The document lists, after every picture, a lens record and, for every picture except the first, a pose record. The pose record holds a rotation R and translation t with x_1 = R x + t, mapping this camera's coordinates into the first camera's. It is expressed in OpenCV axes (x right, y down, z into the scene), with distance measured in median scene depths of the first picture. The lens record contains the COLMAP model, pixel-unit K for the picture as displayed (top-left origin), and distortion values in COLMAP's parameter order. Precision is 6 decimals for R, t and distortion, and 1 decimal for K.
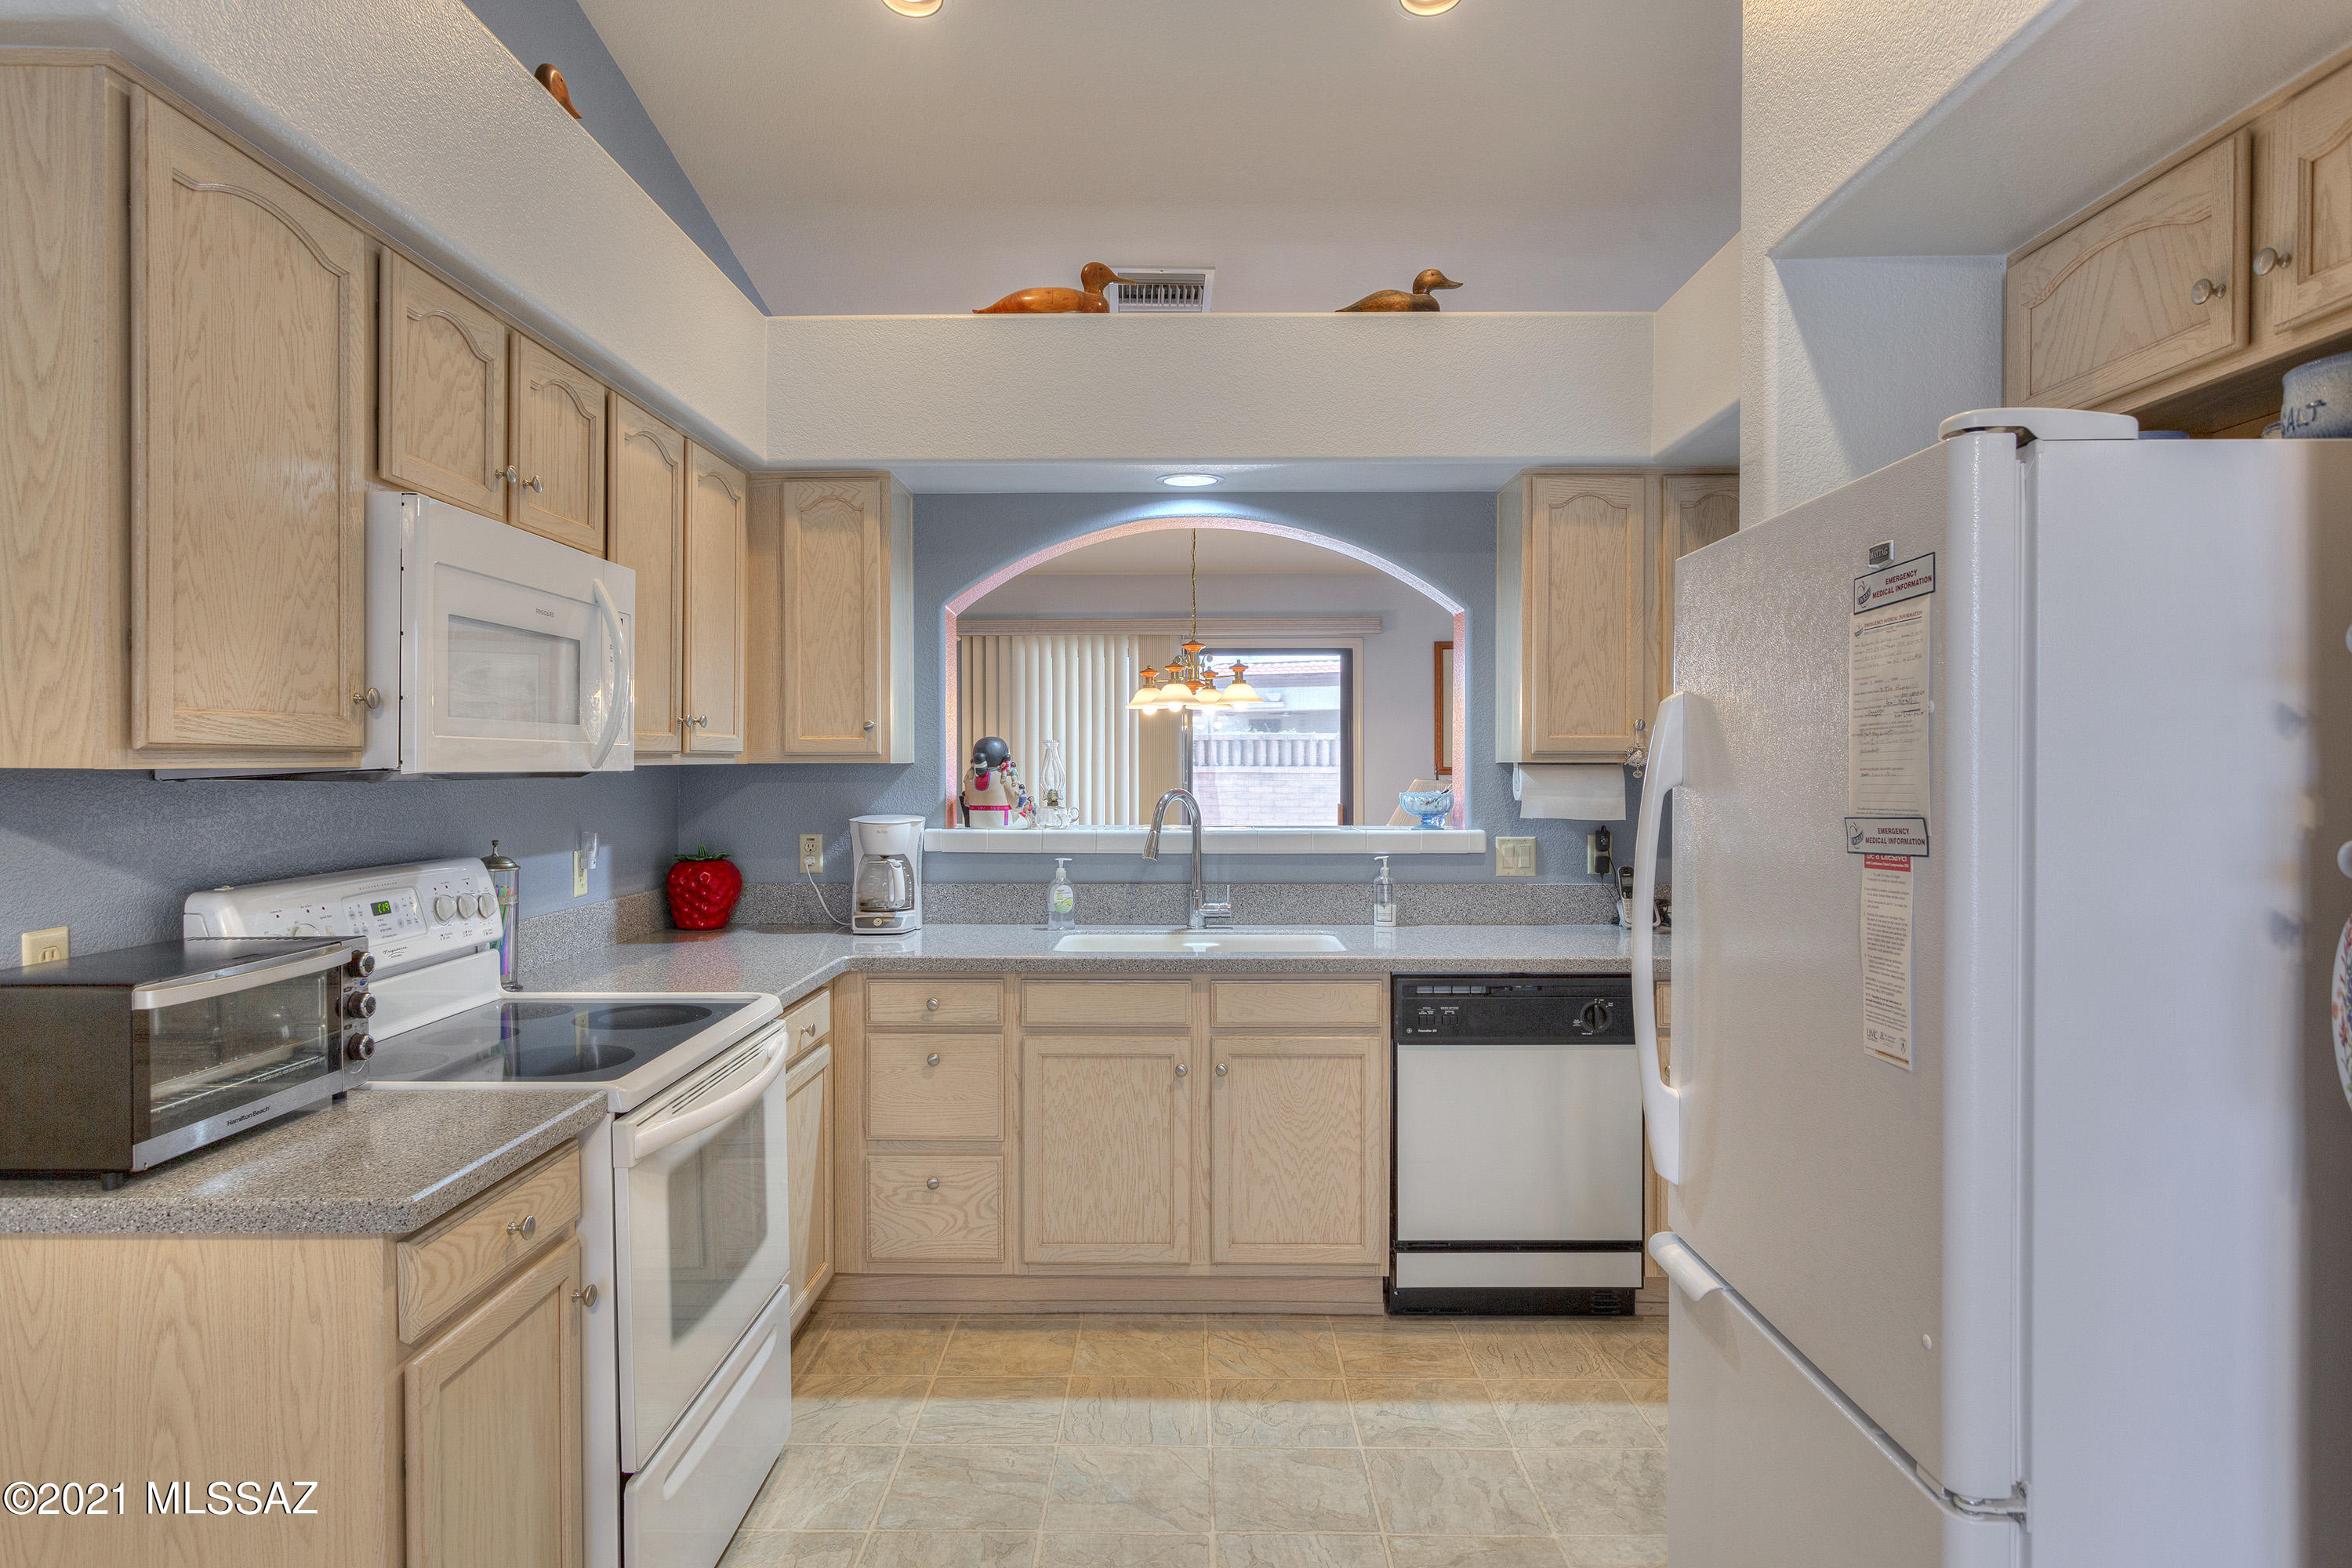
lens RADIAL K [[1325.4, 0, 1173.6], [0, 1325.4, 774.4], [0, 0, 1]] dist [0.000168, 0.000102]
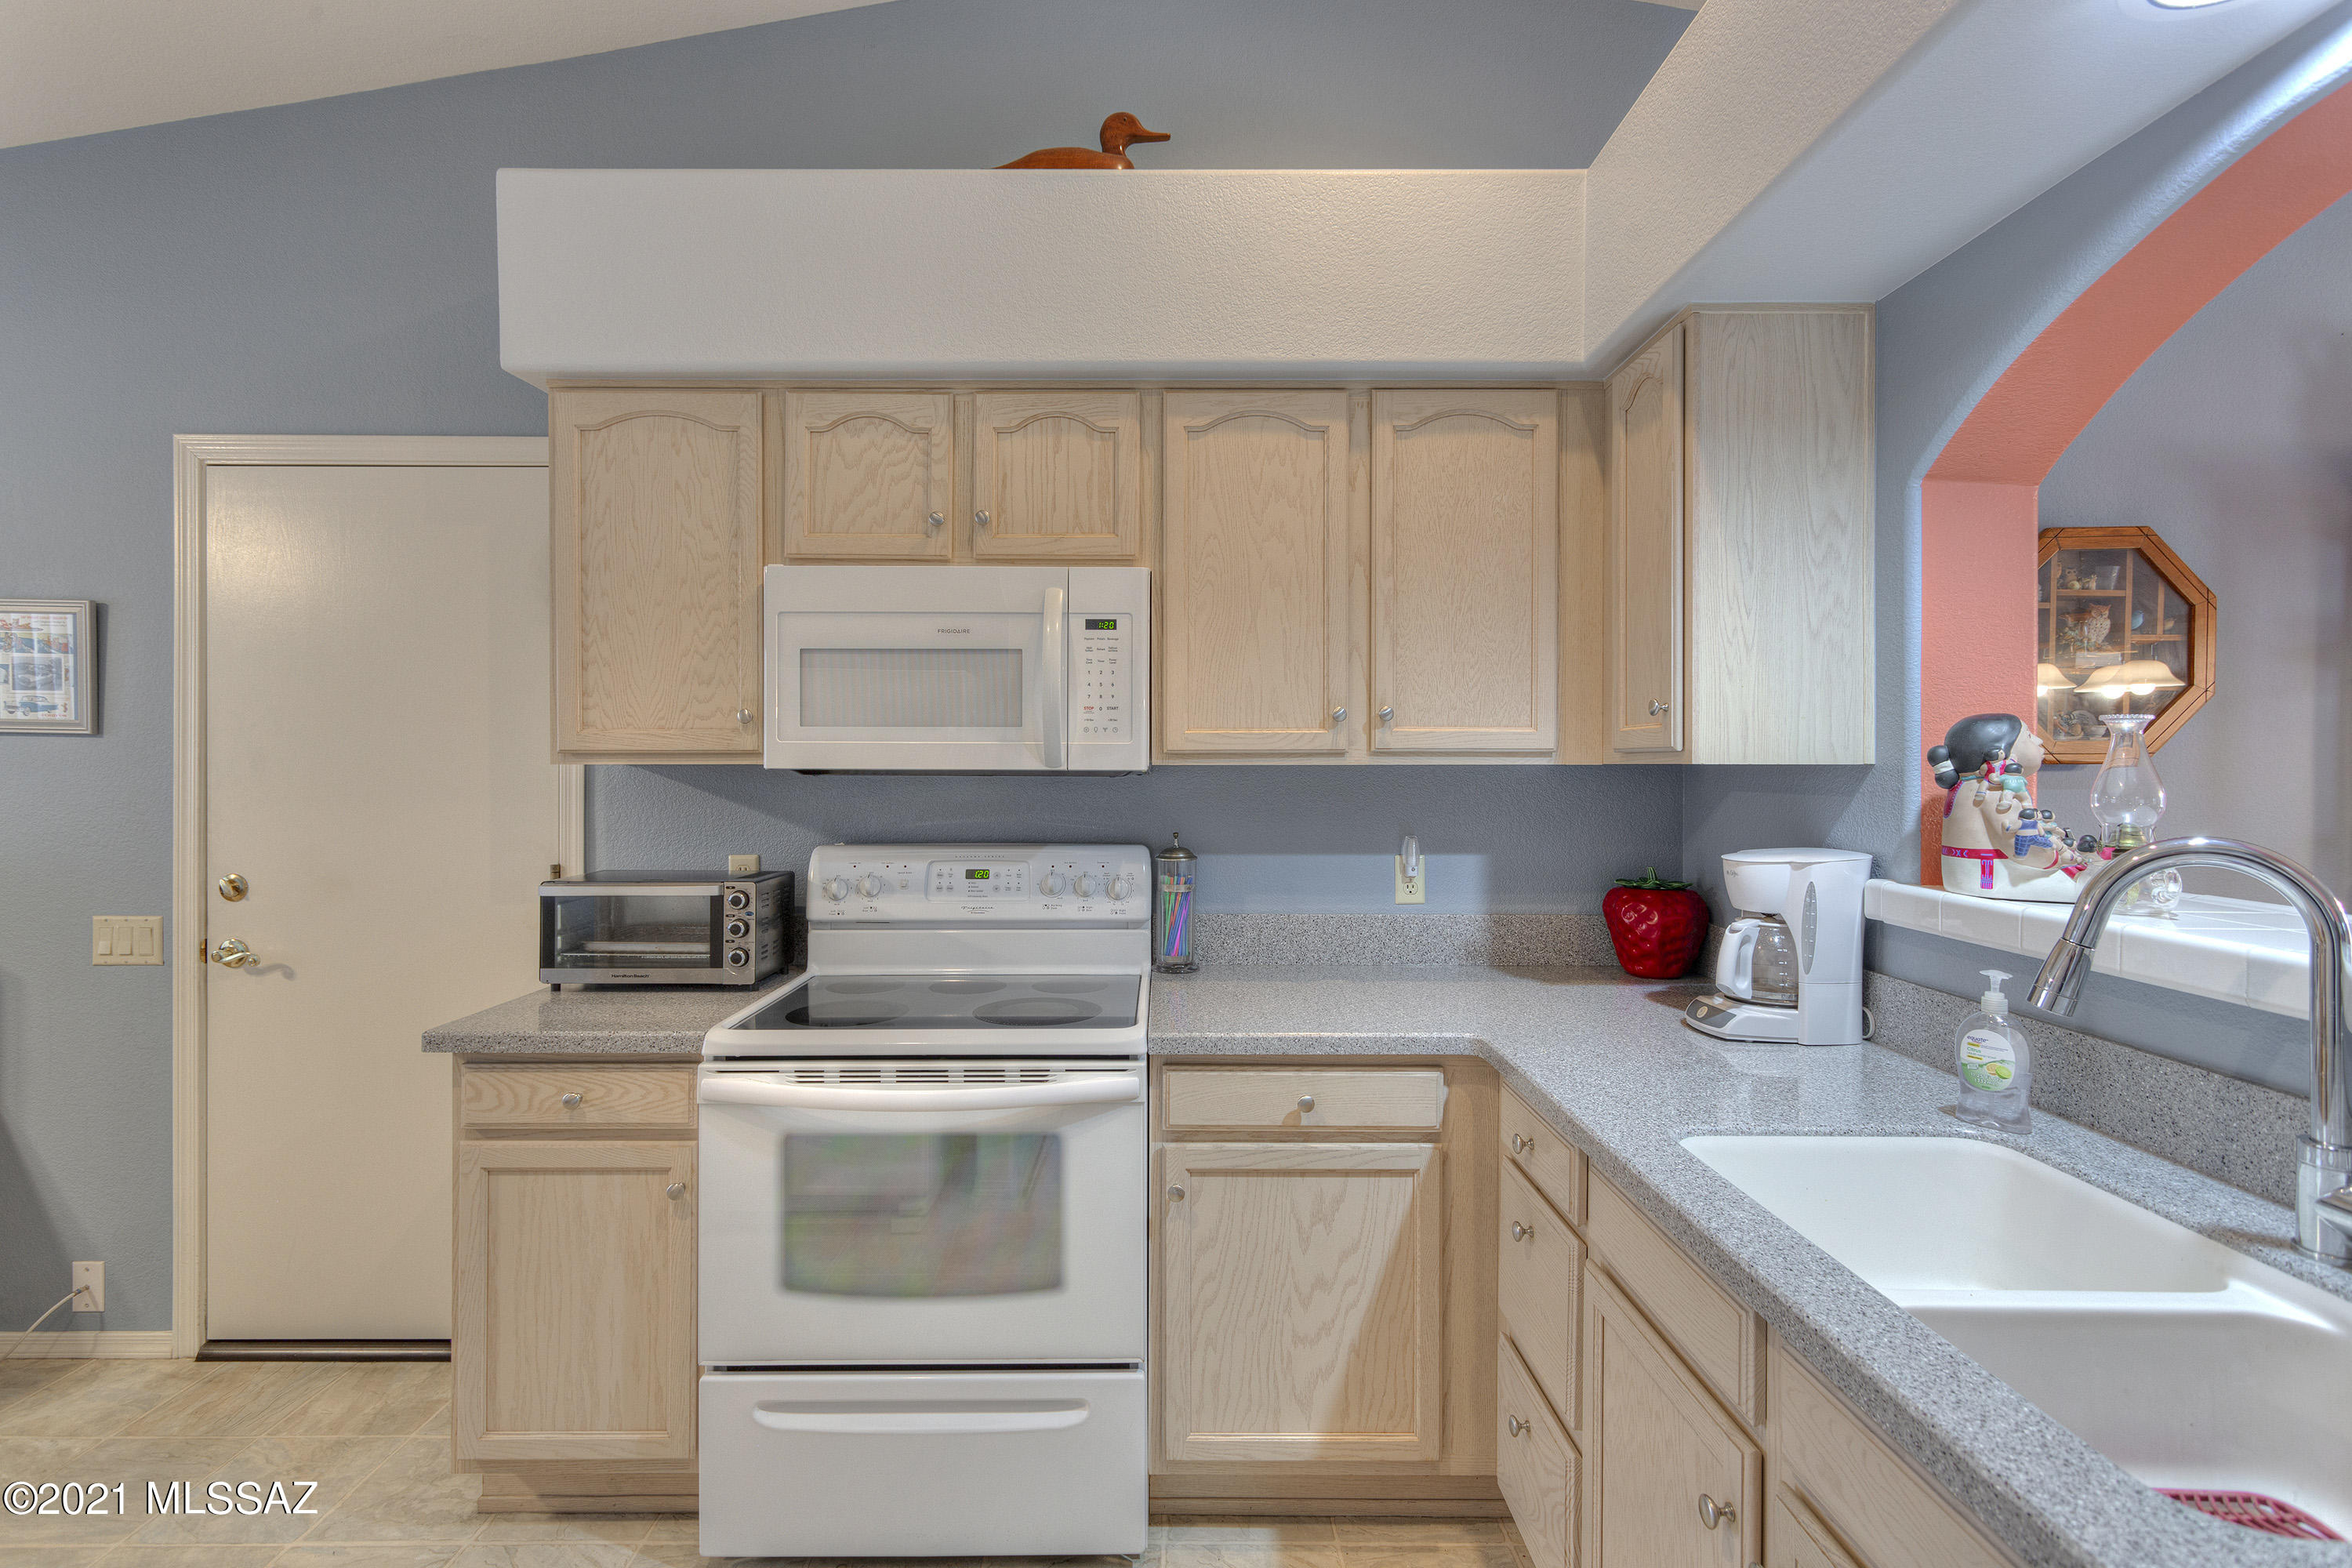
lens RADIAL K [[1112.7, 0, 1160.3], [0, 1112.7, 772.3], [0, 0, 1]] dist [0.004274, 0.001521]
pose [[0.018121, 0.009234, -0.999793, 0.446702], [-0.010903, 0.999900, 0.009037, -0.009383], [0.999776, 0.010737, 0.018220, 1.049769]]
